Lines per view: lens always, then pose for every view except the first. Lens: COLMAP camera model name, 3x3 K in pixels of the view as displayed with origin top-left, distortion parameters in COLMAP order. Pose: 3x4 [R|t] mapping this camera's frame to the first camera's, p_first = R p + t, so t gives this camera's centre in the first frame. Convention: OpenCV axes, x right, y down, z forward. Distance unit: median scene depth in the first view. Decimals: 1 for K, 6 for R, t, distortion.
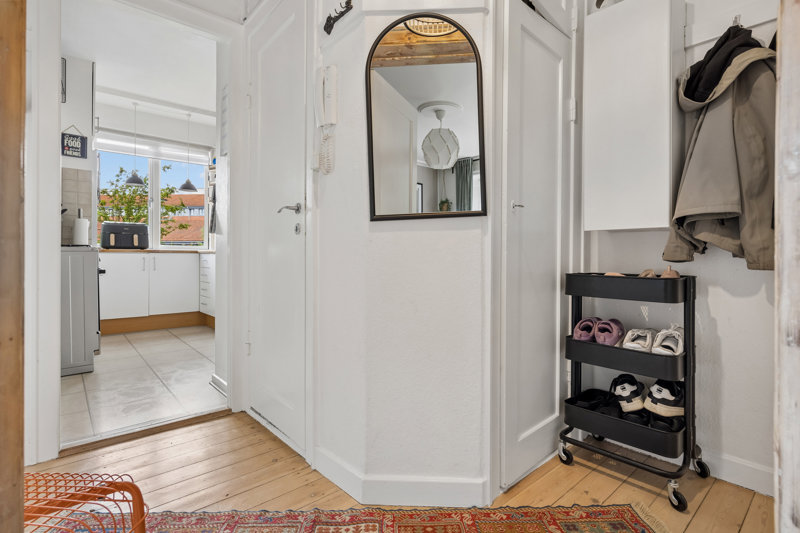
lens RADIAL K [[379.5, 0, 406.7], [0, 379.5, 251.9], [0, 0, 1]] dist [-0.004977, -0.000806]
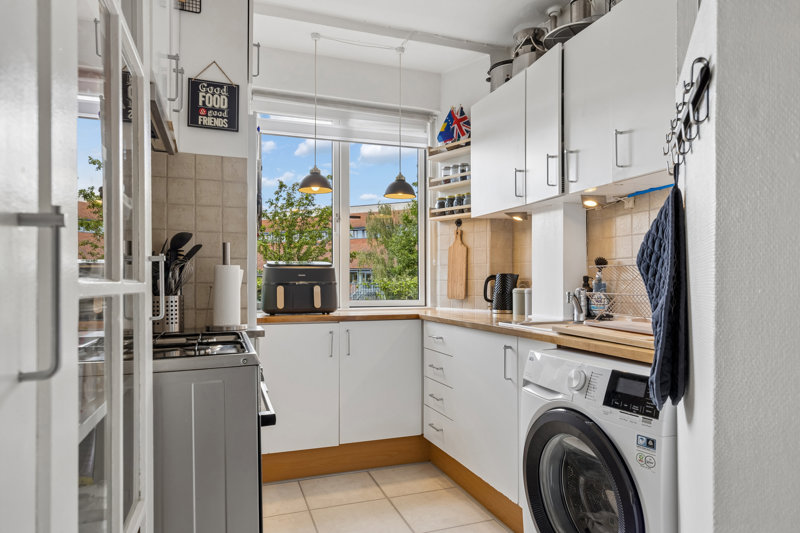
lens RADIAL K [[510.8, 0, 400.9], [0, 510.8, 271.7], [0, 0, 1]] dist [-0.006113, -0.005764]
pose [[0.917055, -0.011125, -0.398605, -0.332074], [0.004160, 0.999823, -0.018335, -0.051923], [0.398739, 0.015156, 0.916939, 0.404979]]
